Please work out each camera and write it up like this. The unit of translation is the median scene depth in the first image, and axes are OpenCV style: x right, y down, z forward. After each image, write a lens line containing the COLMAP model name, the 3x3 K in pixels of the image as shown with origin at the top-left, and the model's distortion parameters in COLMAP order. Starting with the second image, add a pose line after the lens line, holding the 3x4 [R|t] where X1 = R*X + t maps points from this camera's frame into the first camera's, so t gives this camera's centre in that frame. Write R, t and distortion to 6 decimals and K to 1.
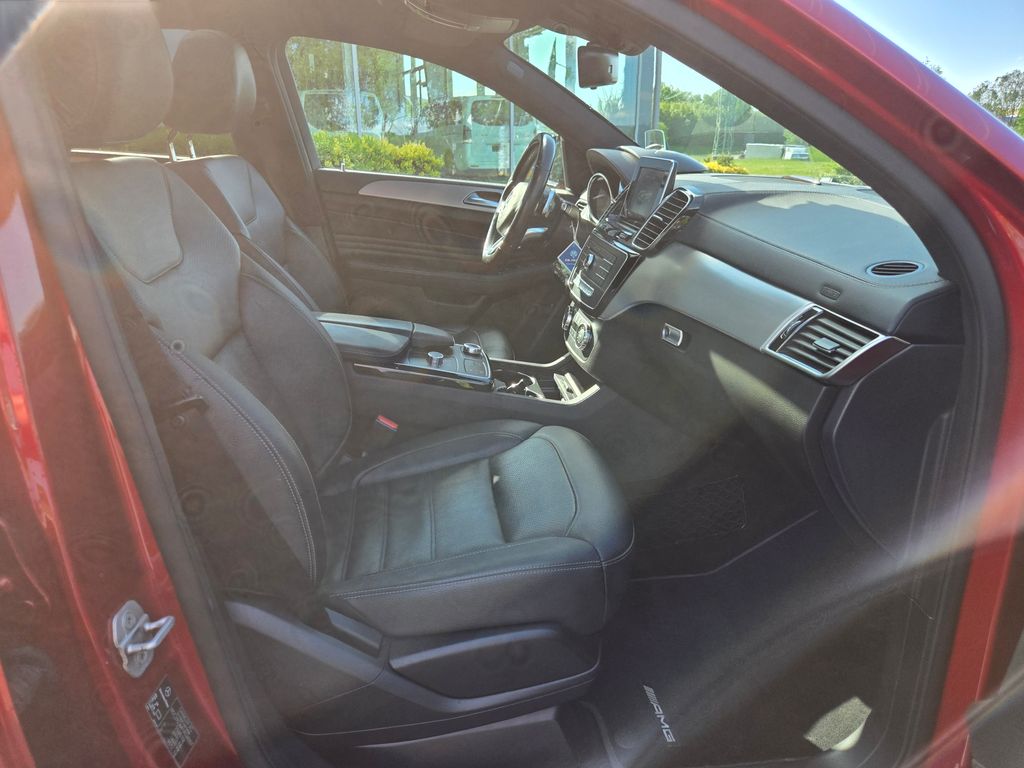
lens RADIAL K [[718.0, 0, 512.0], [0, 718.0, 384.0], [0, 0, 1]] dist [0.038610, -0.045409]
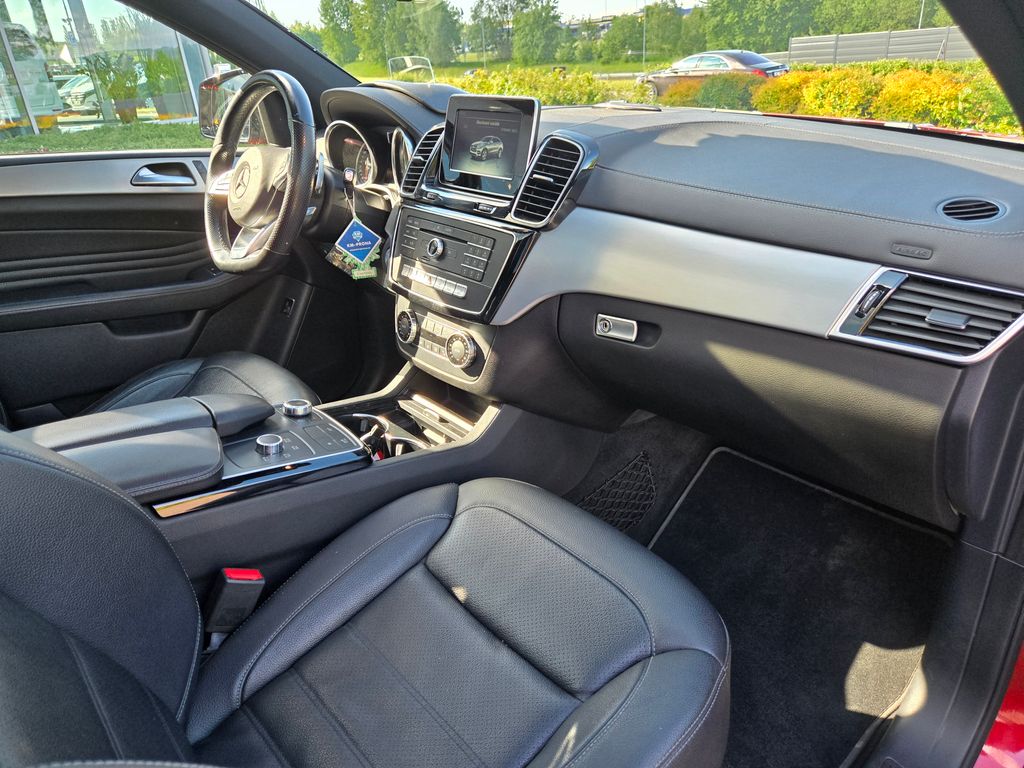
lens RADIAL K [[718.0, 0, 512.0], [0, 718.0, 384.0], [0, 0, 1]] dist [0.038610, -0.045409]
pose [[0.813251, -0.292861, 0.502847, -0.244349], [0.240229, 0.956020, 0.168270, -0.147660], [-0.530012, -0.016047, 0.847838, 0.348964]]
